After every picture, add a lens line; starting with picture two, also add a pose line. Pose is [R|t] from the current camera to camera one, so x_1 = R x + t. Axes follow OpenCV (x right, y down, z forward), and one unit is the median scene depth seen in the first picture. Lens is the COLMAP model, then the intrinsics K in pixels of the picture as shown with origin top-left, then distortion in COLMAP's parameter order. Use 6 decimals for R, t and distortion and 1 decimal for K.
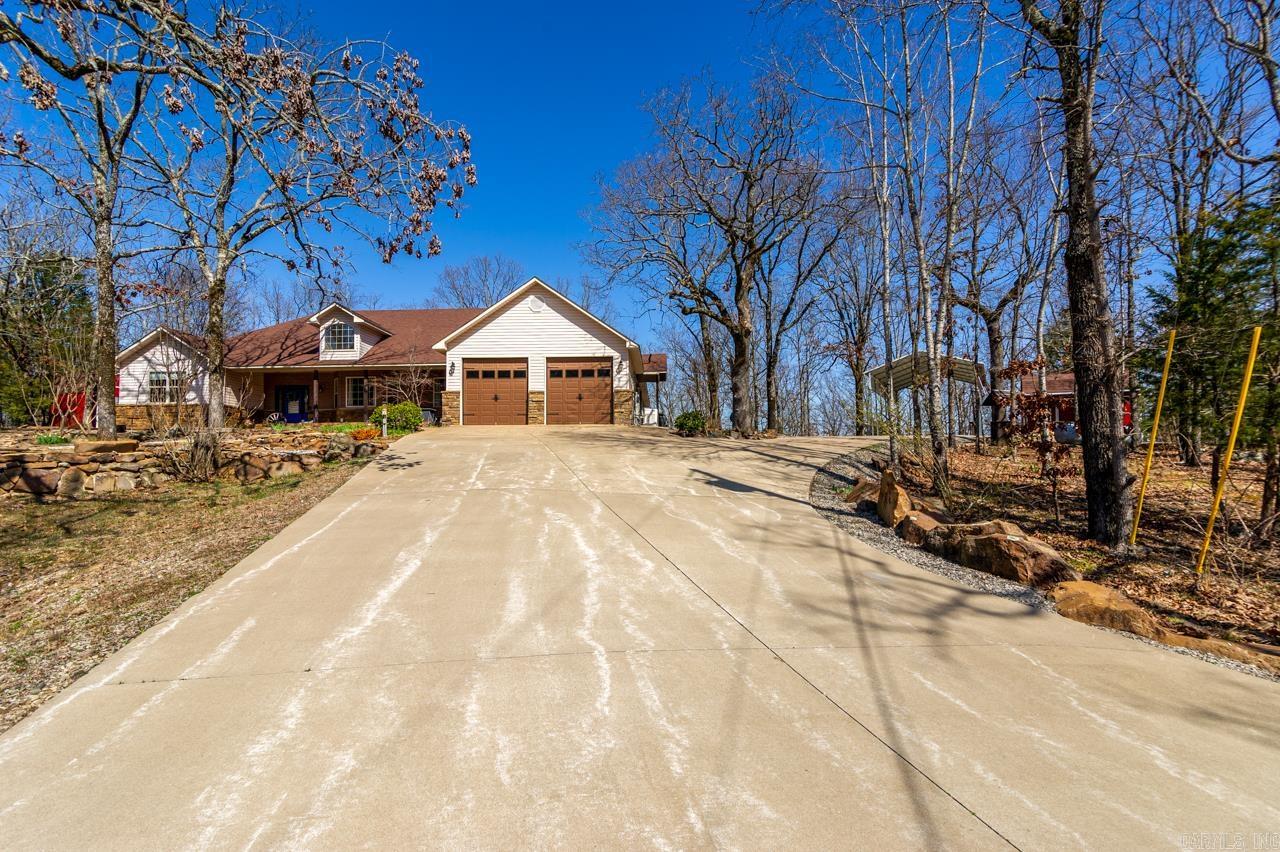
lens RADIAL K [[613.6, 0, 640.2], [0, 613.6, 430.7], [0, 0, 1]] dist [0.001049, 0.000156]
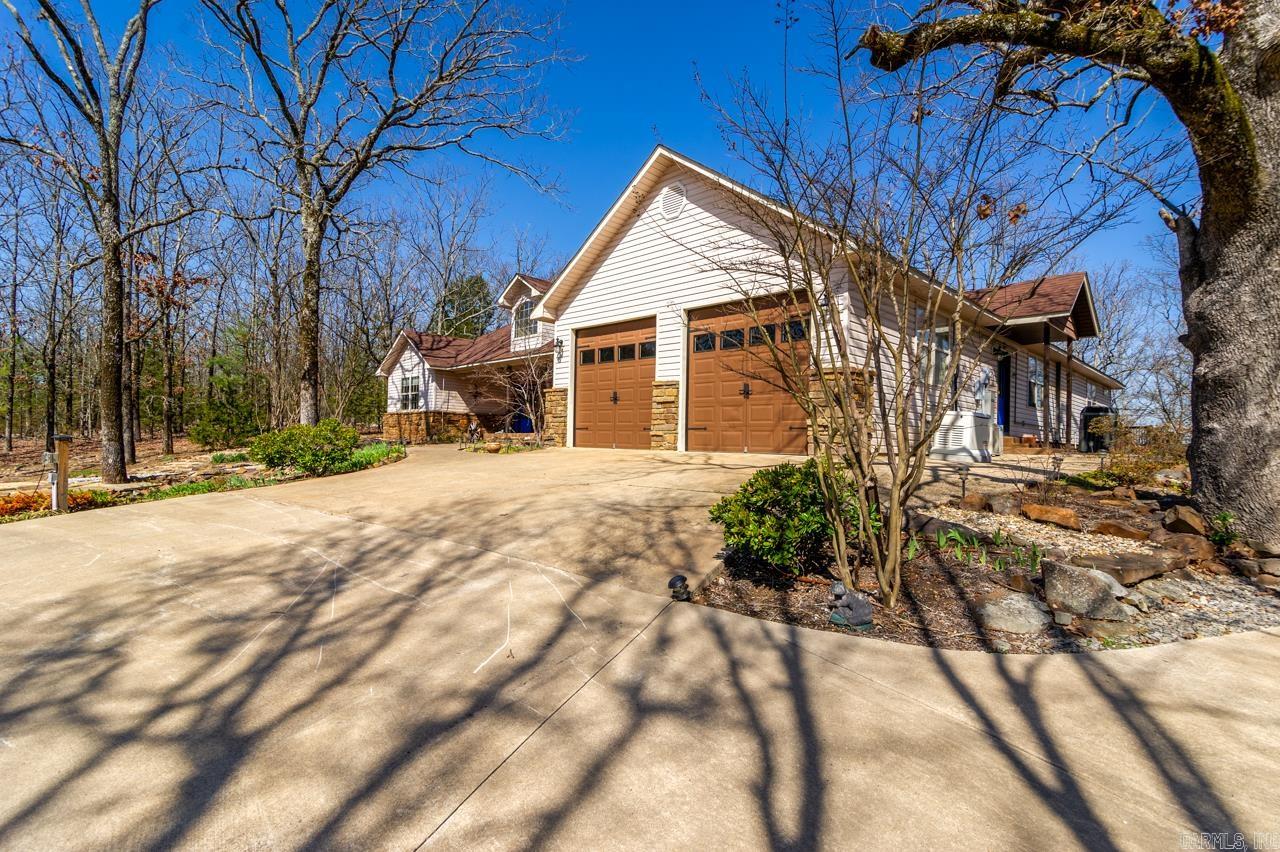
lens RADIAL K [[613.6, 0, 639.0], [0, 613.6, 425.1], [0, 0, 1]] dist [0.001049, 0.000156]
pose [[0.715554, 0.002595, -0.698553, 0.153371], [0.012956, 0.999772, 0.016985, -0.038489], [0.698438, -0.021204, 0.715357, 0.630994]]
